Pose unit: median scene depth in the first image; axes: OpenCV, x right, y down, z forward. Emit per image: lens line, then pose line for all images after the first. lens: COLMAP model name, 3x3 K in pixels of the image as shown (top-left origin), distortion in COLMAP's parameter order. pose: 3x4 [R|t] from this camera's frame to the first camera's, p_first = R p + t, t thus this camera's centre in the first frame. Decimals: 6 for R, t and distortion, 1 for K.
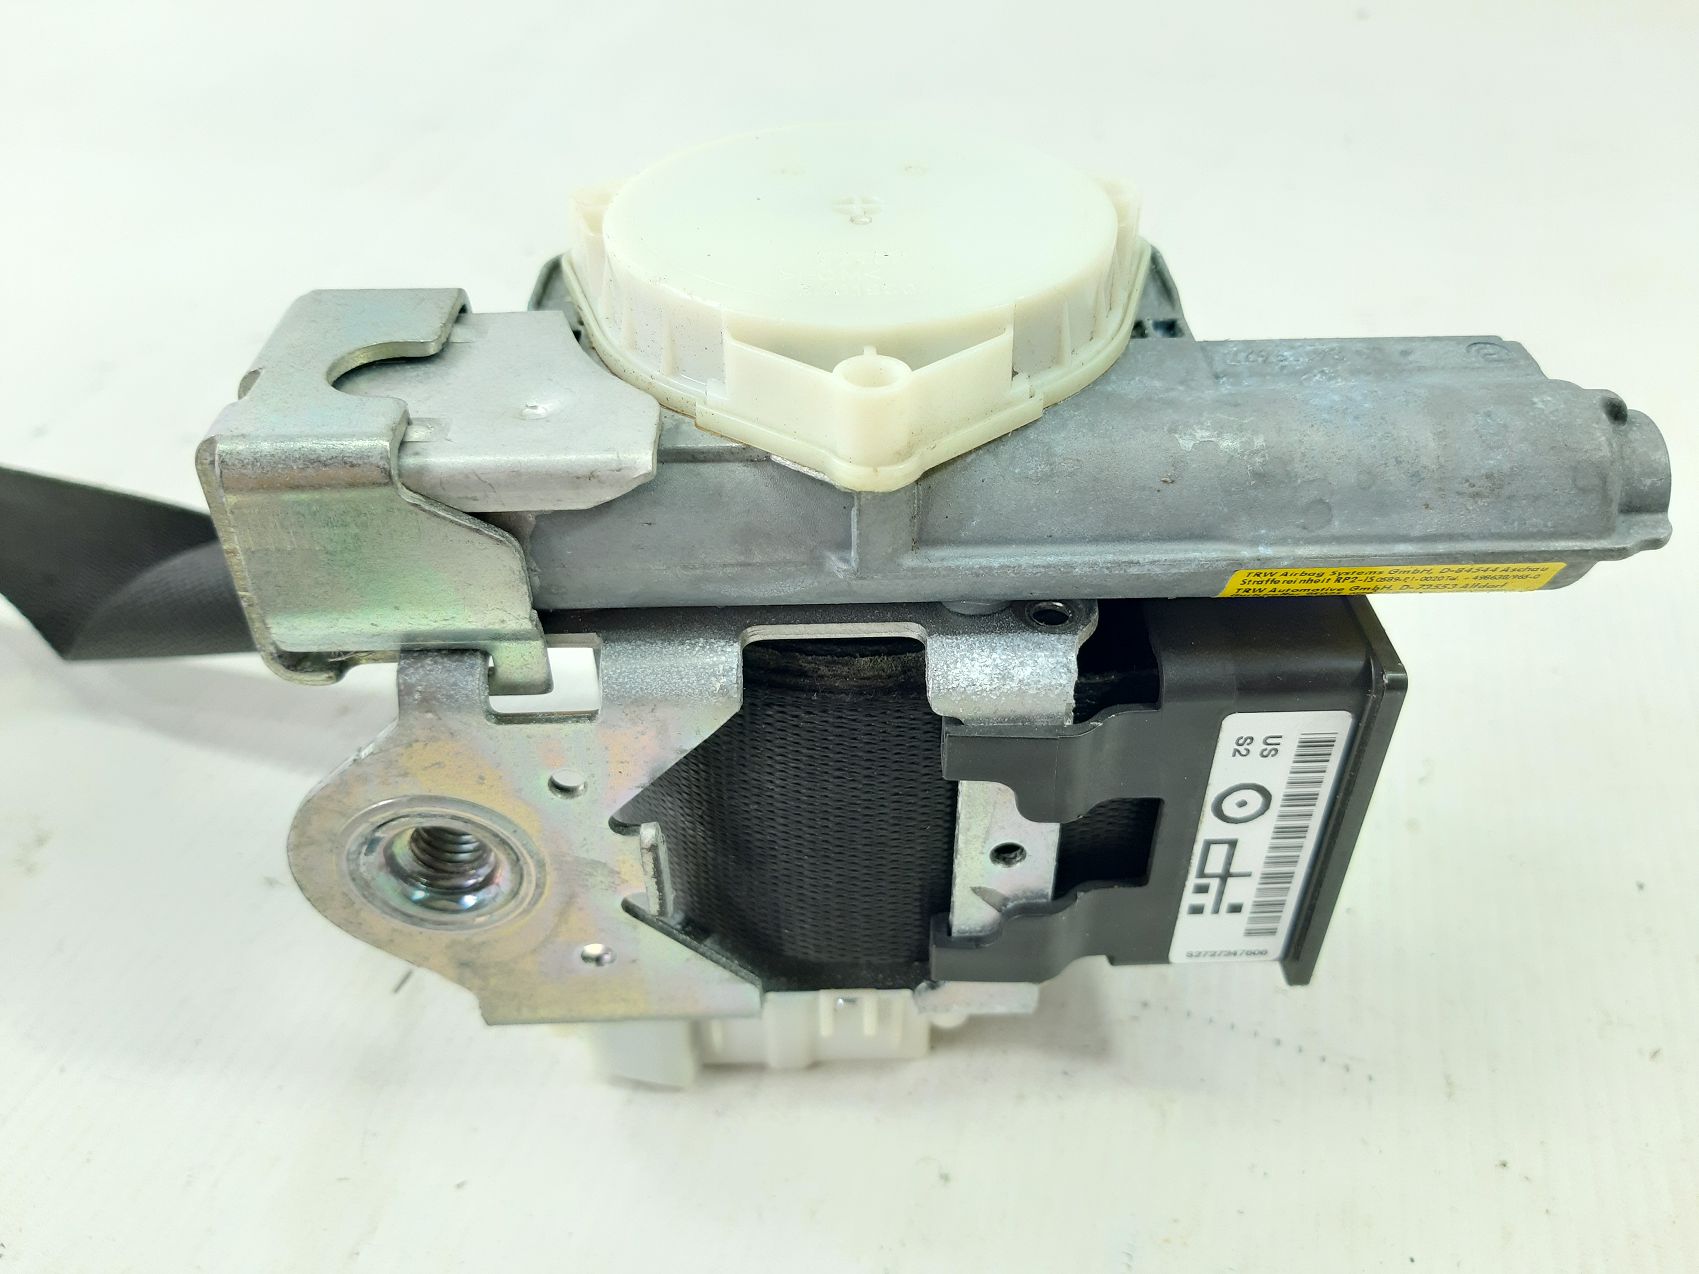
lens RADIAL K [[1351.2, 0, 849.5], [0, 1351.2, 637.0], [0, 0, 1]] dist [0.078316, -0.194219]
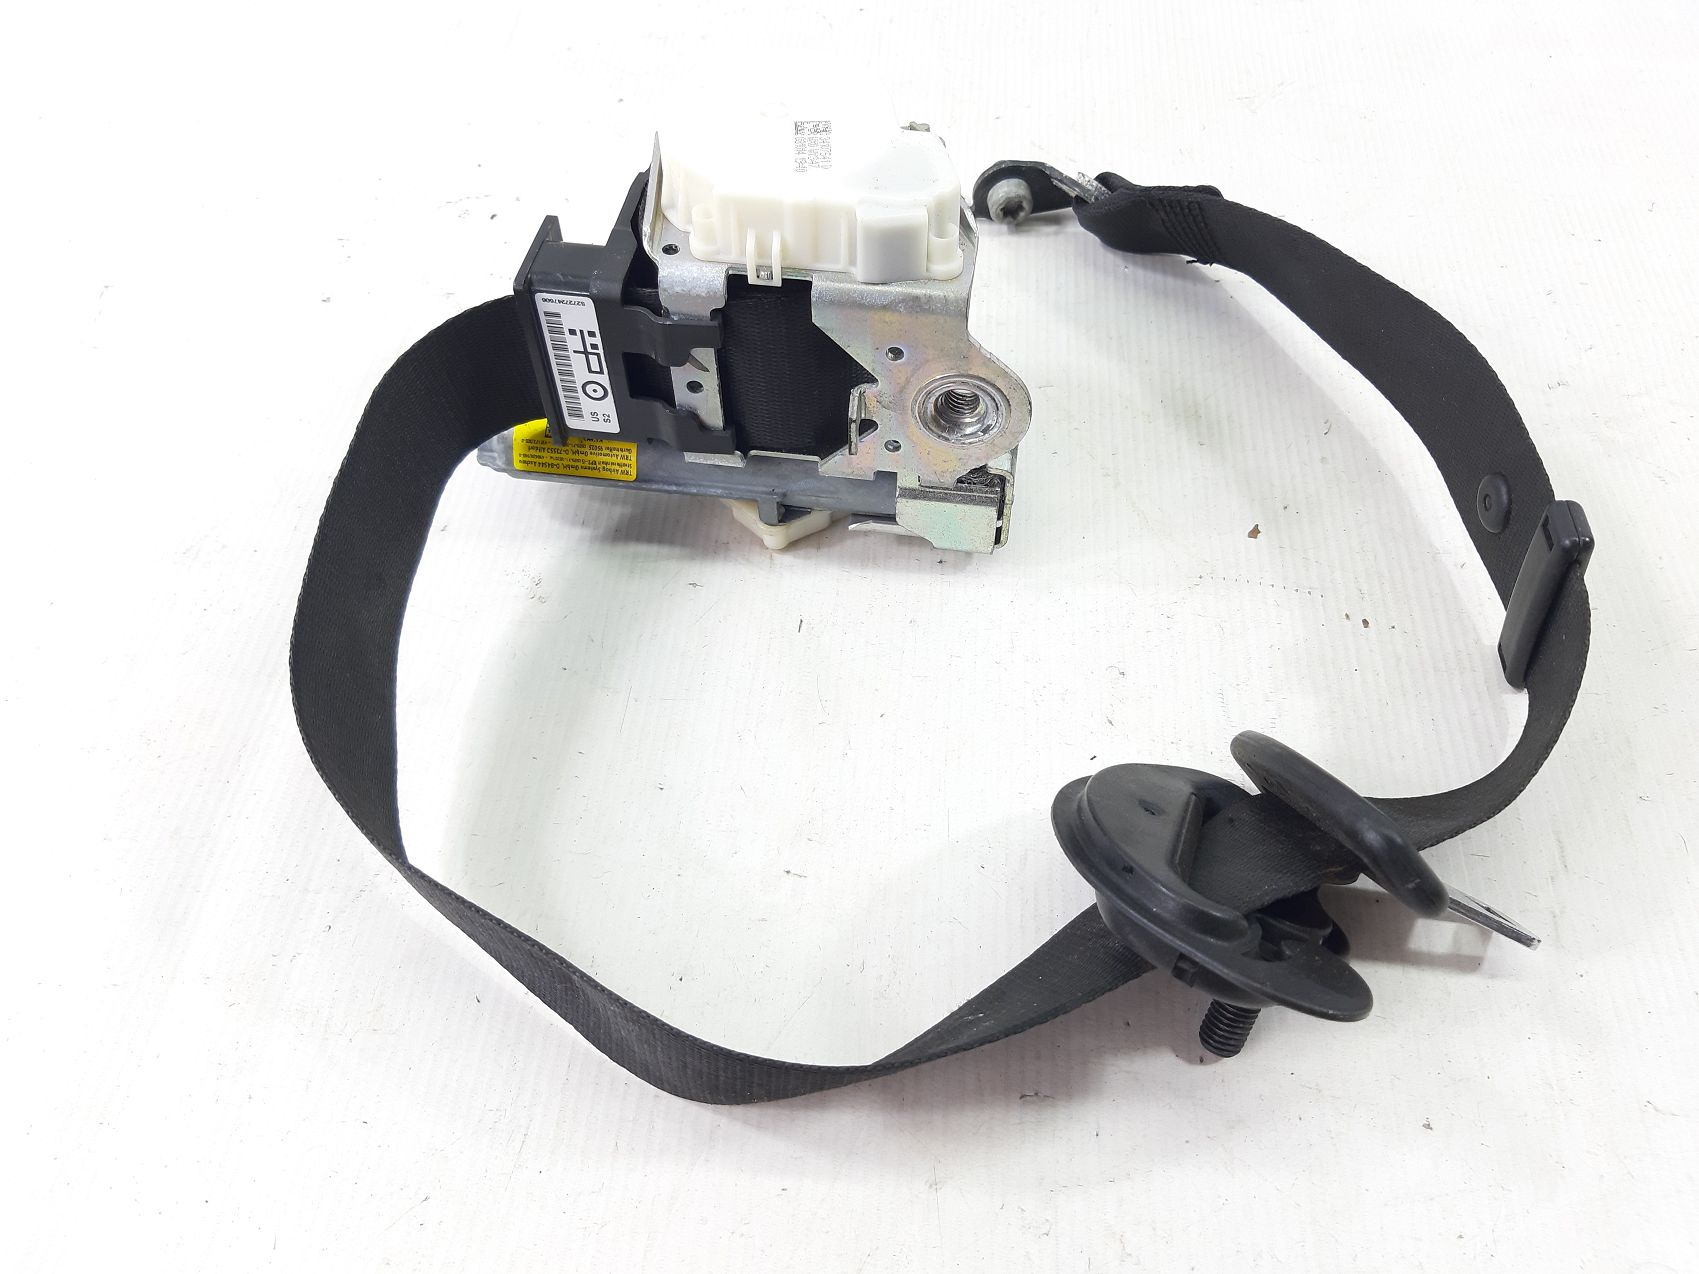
lens RADIAL K [[1351.2, 0, 849.5], [0, 1351.2, 637.0], [0, 0, 1]] dist [0.078316, -0.194219]
pose [[-0.992043, -0.088630, 0.089413, -0.343606], [-0.090523, 0.008585, -0.995857, 2.233715], [0.087495, -0.996028, -0.016540, 0.666454]]
